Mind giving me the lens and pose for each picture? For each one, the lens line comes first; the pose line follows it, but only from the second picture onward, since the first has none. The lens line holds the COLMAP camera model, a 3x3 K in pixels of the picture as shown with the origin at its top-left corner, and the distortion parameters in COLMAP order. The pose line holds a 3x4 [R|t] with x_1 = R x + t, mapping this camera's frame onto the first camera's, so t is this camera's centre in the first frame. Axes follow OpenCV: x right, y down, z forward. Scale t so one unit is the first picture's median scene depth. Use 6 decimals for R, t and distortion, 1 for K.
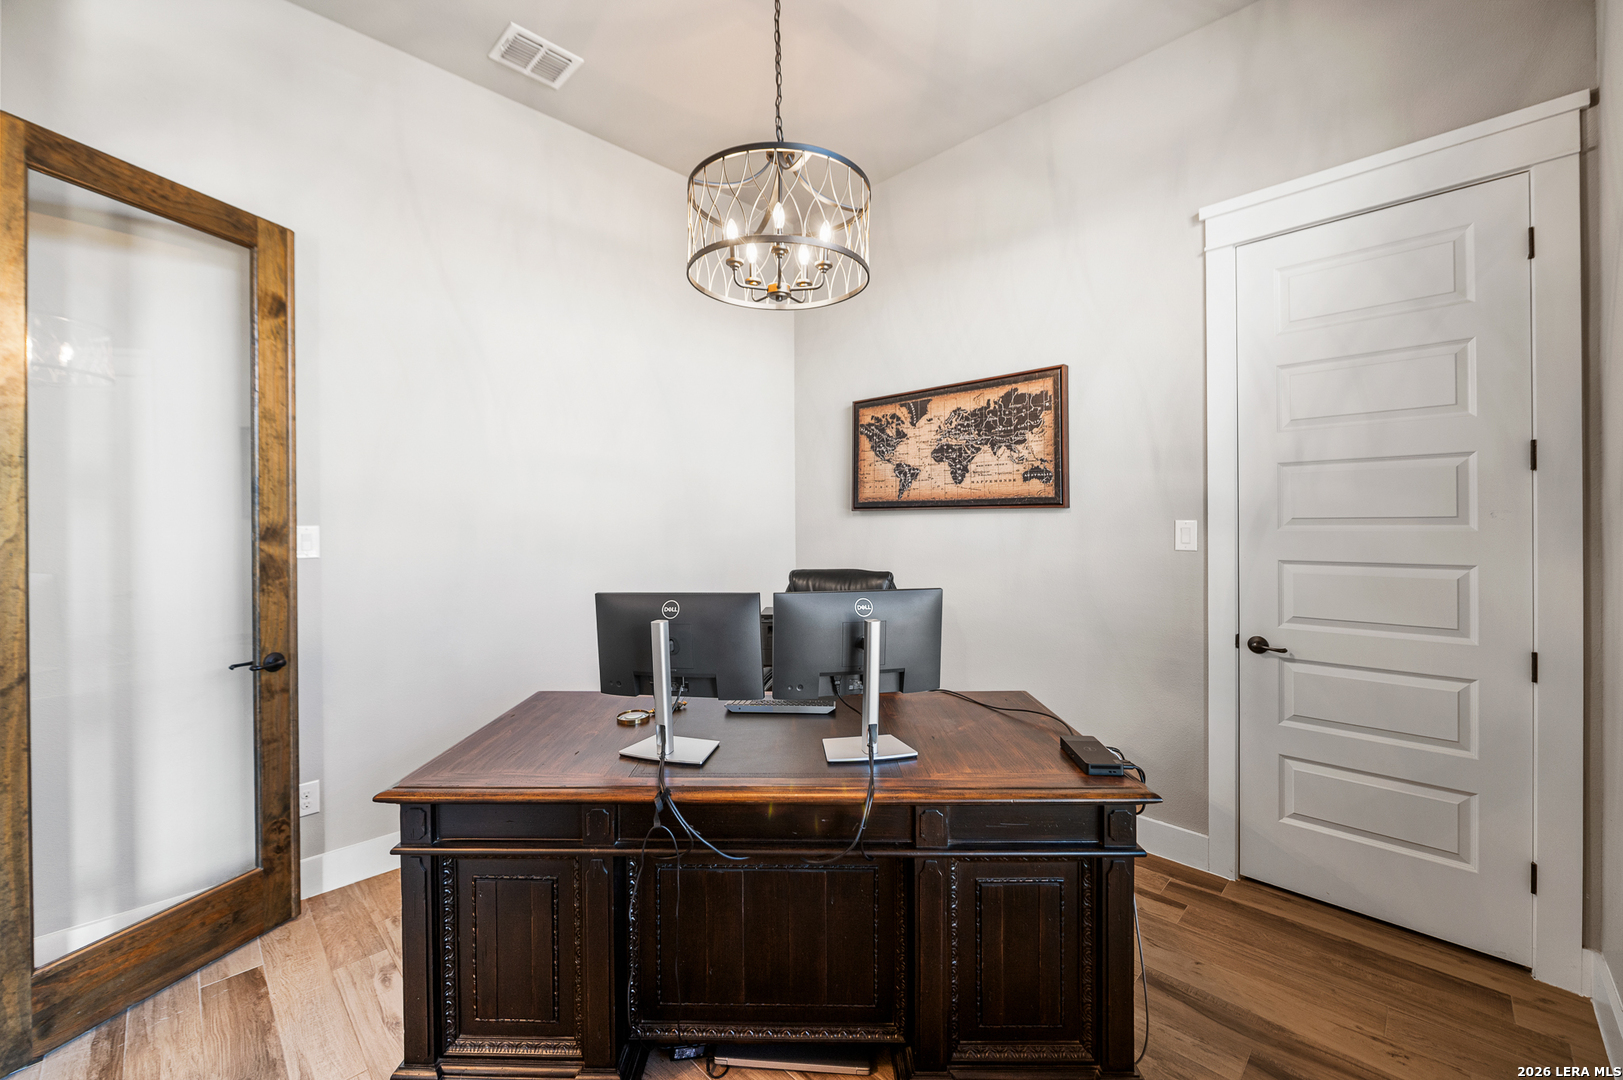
lens RADIAL K [[651.5, 0, 792.5], [0, 651.5, 523.1], [0, 0, 1]] dist [-0.007697, 0.000093]
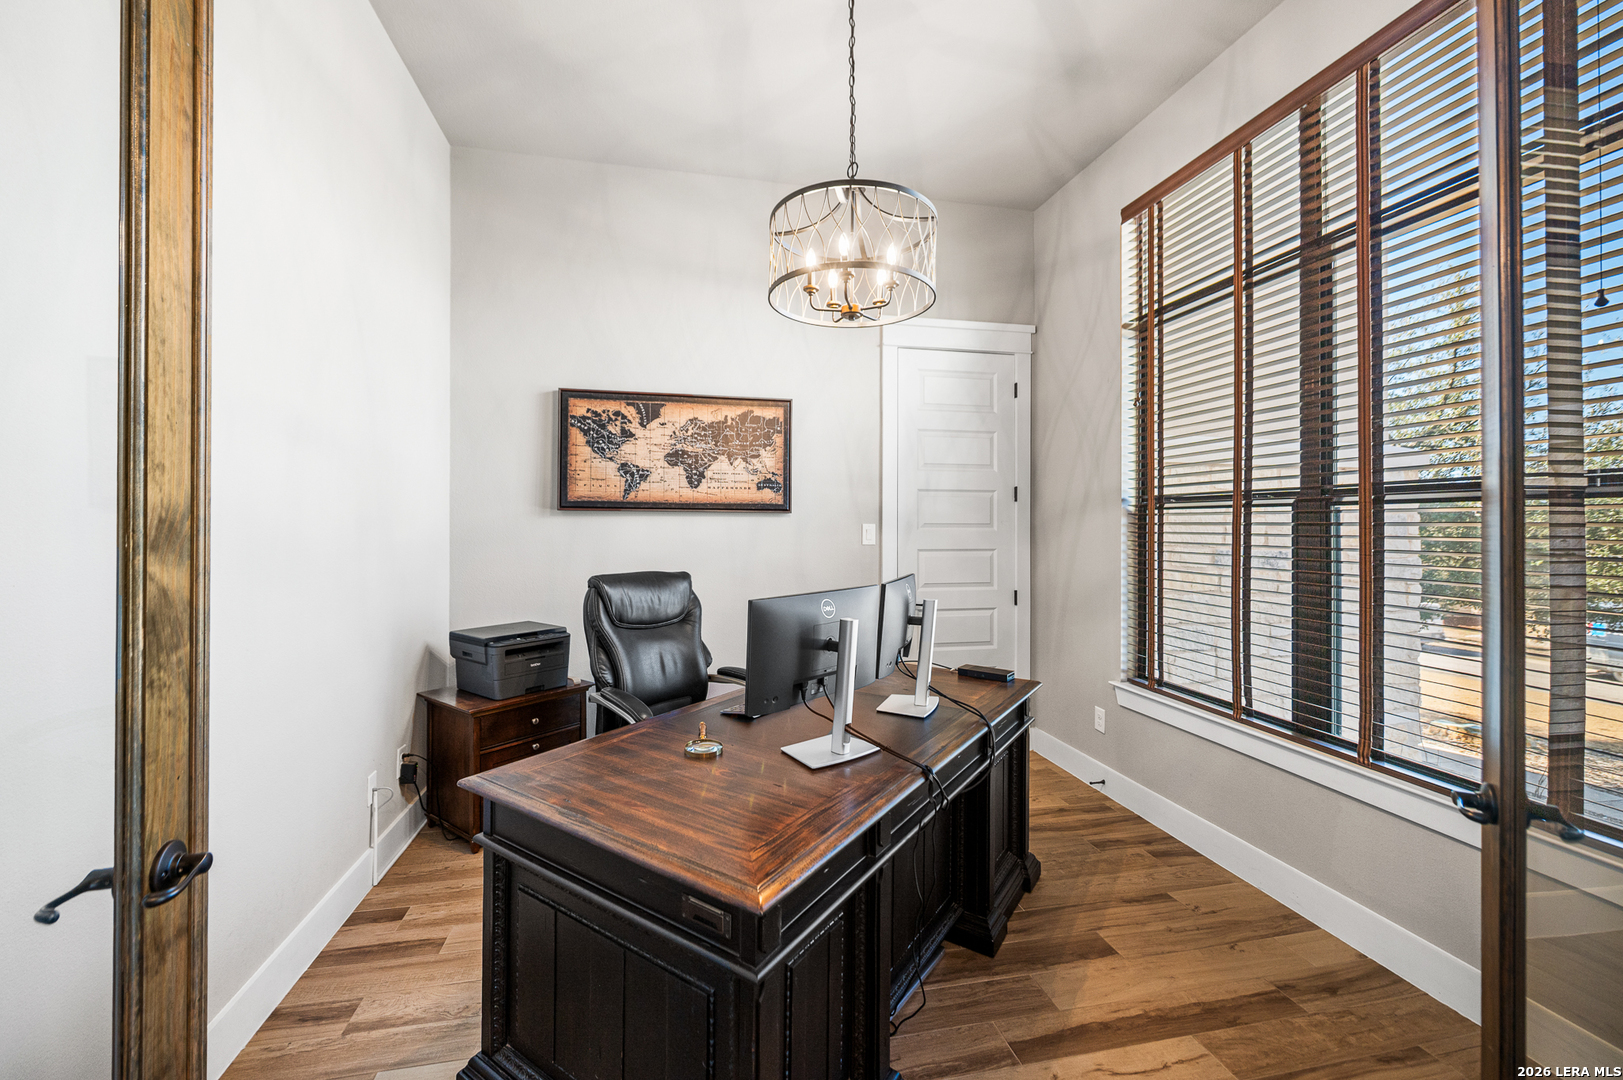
lens RADIAL K [[651.5, 0, 792.5], [0, 651.5, 523.1], [0, 0, 1]] dist [-0.007697, 0.000093]
pose [[0.530568, 0.011725, 0.847561, -0.574733], [-0.005638, 0.999931, -0.010304, 0.007392], [-0.847624, 0.000688, 0.530598, 0.296285]]
